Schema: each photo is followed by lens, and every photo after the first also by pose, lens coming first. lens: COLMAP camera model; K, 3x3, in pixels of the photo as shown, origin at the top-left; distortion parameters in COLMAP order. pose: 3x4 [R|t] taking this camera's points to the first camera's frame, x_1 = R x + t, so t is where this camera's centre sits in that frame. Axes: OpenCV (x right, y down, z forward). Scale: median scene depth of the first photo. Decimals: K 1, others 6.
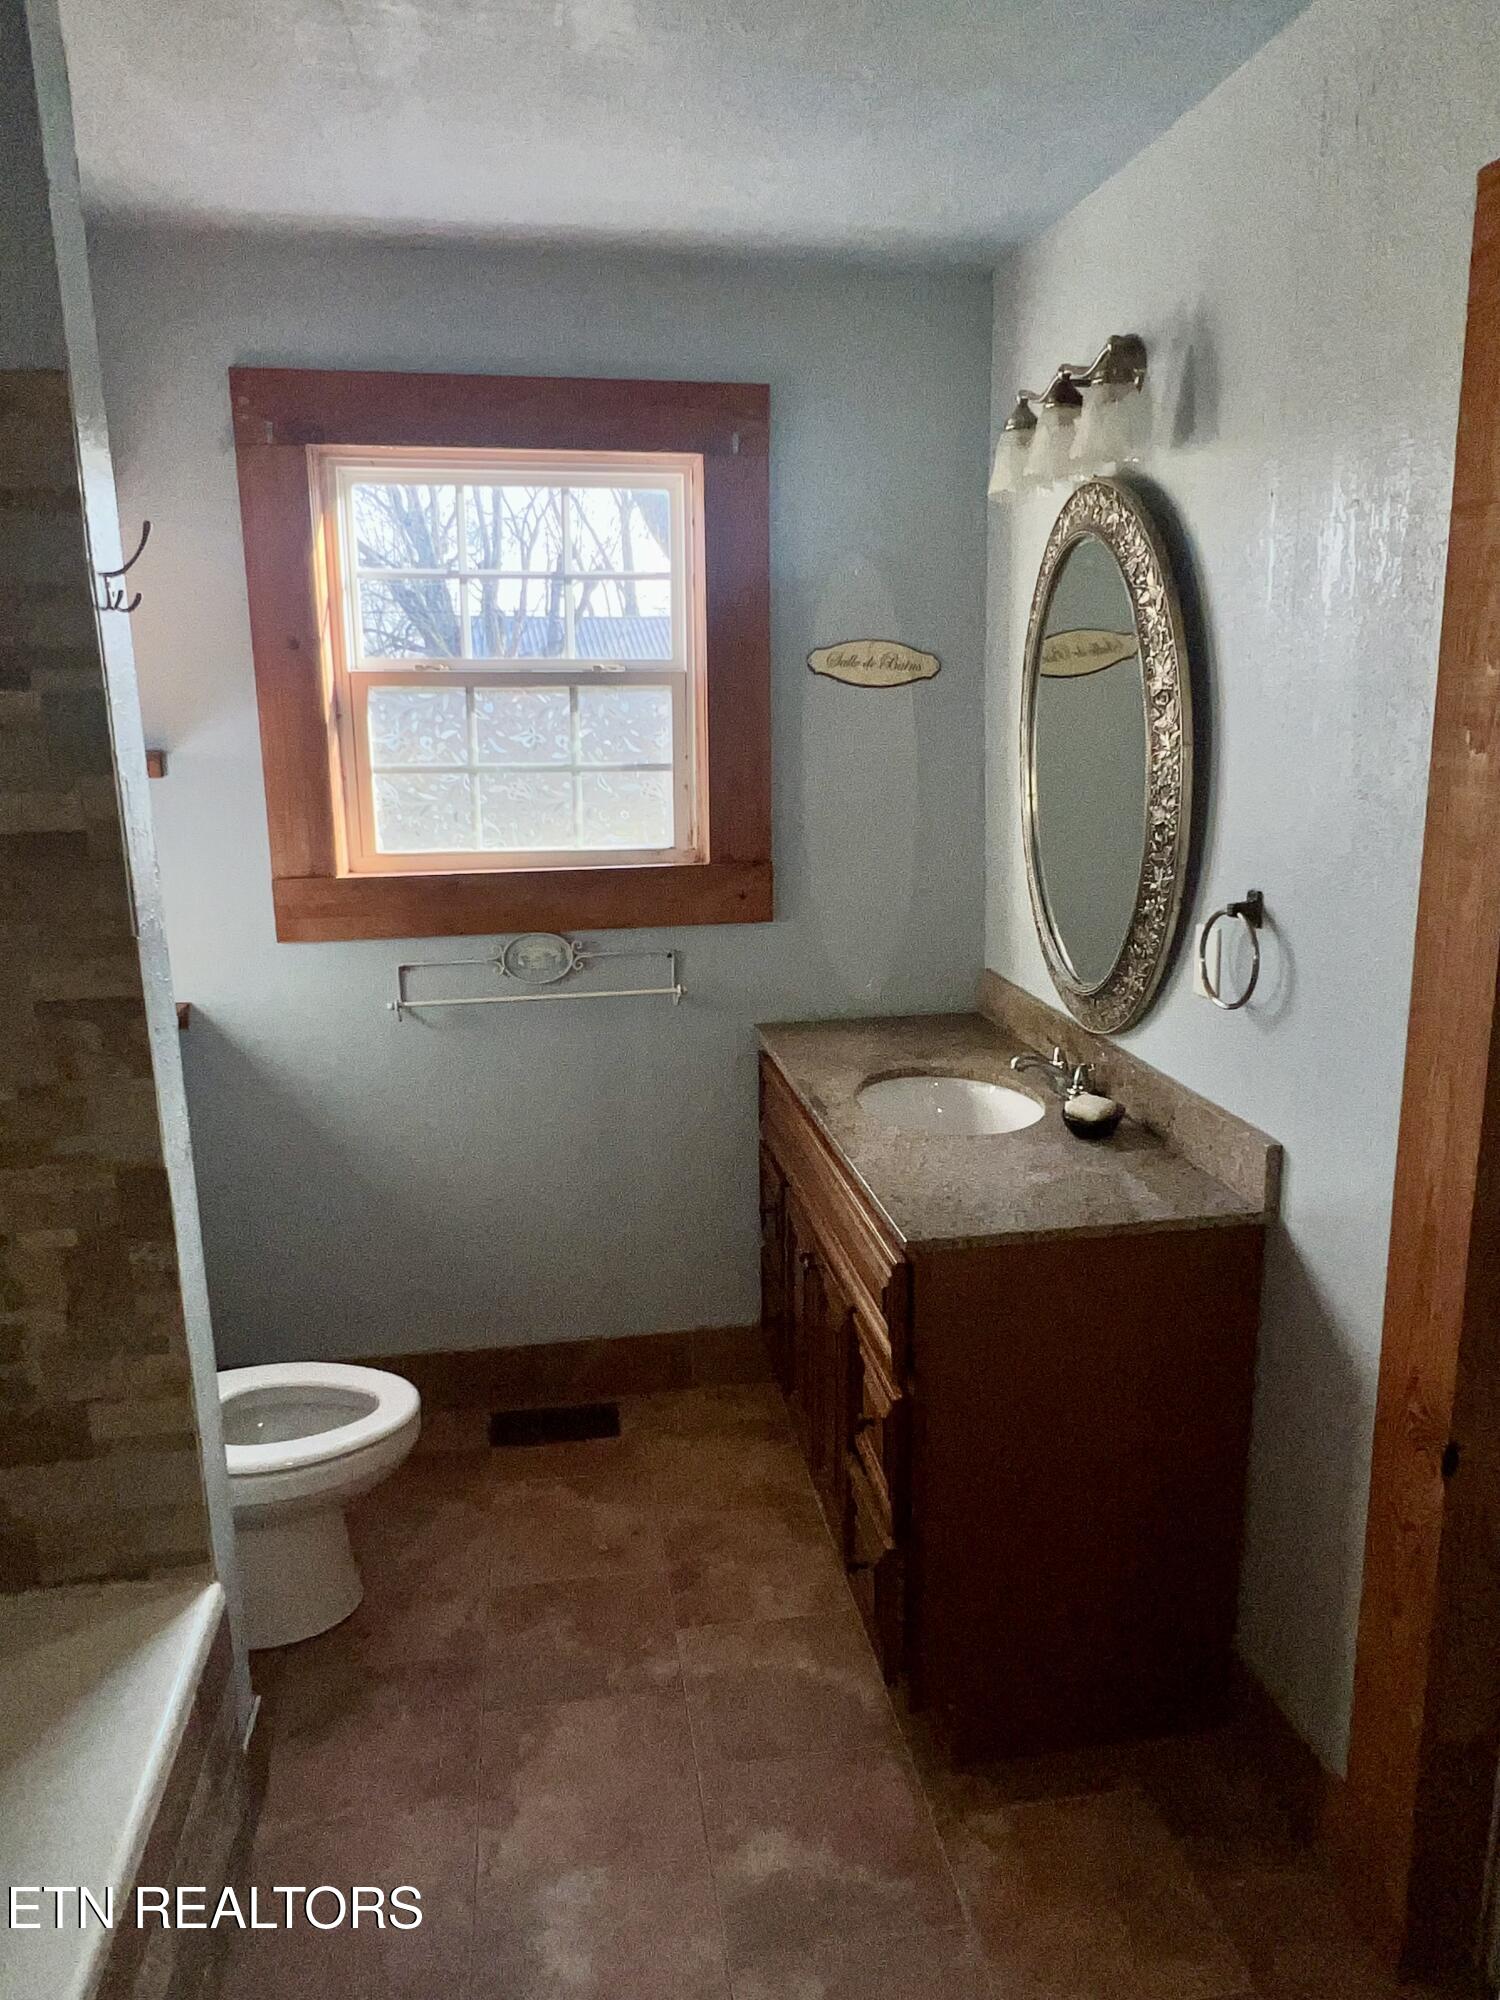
lens RADIAL K [[1347.2, 0, 746.5], [0, 1347.2, 997.7], [0, 0, 1]] dist [0.001947, 0.000823]
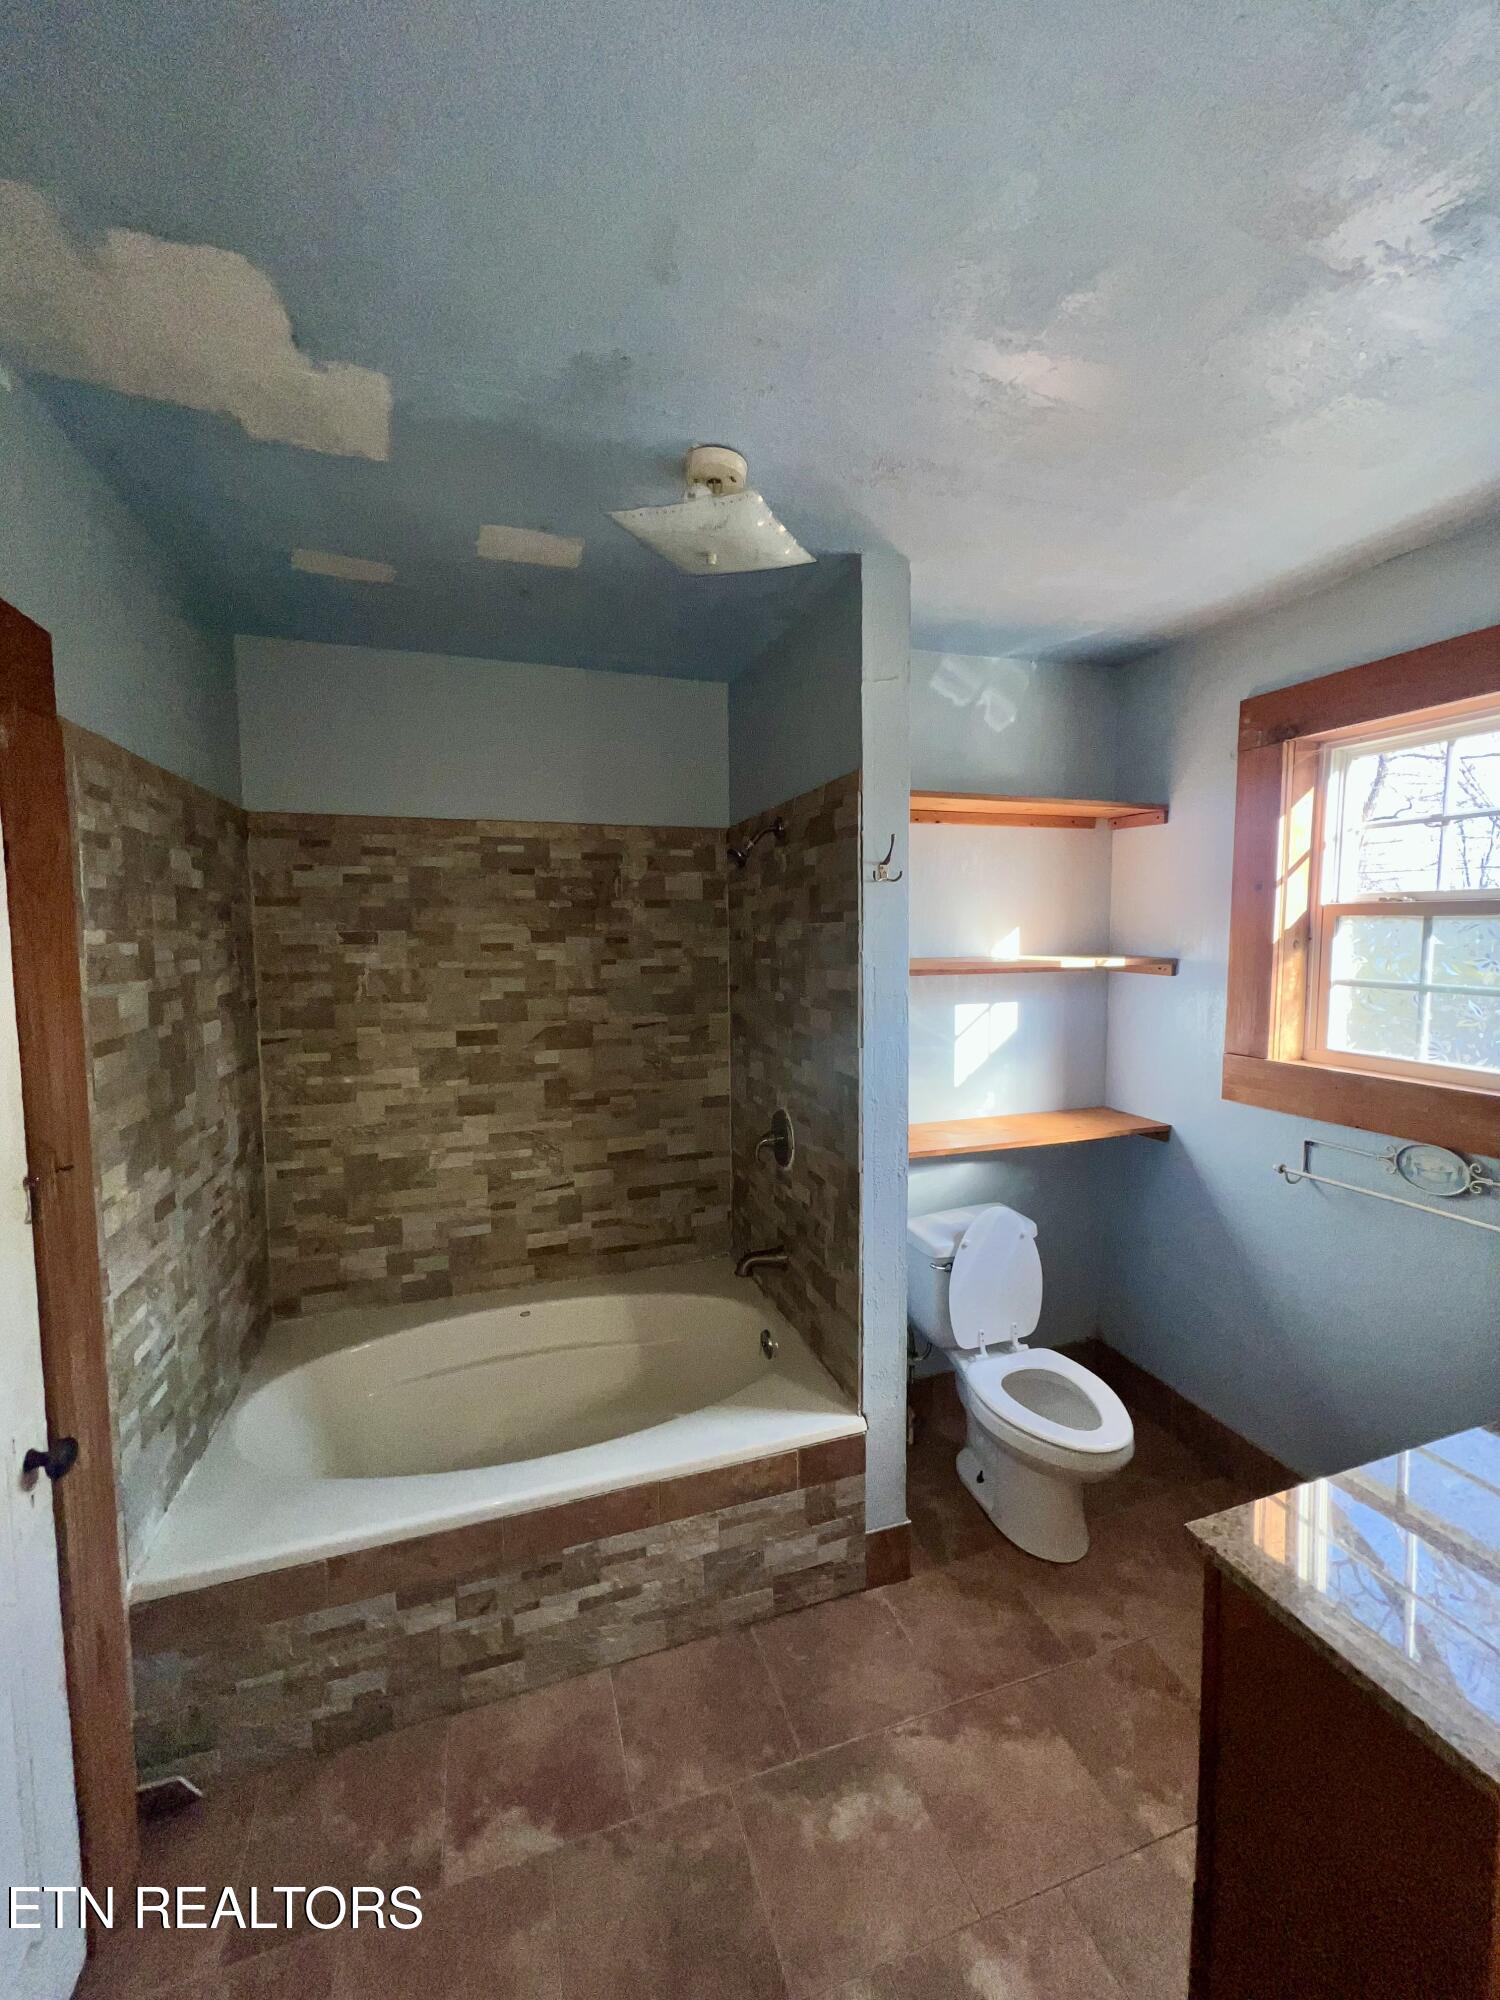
lens RADIAL K [[807.7, 0, 749.2], [0, 807.7, 992.8], [0, 0, 1]] dist [0.001494, 0.000399]
pose [[0.181992, 0.090848, -0.979094, 0.363310], [-0.212267, 0.975875, 0.051093, -0.085751], [0.960115, 0.198531, 0.196885, 0.350903]]
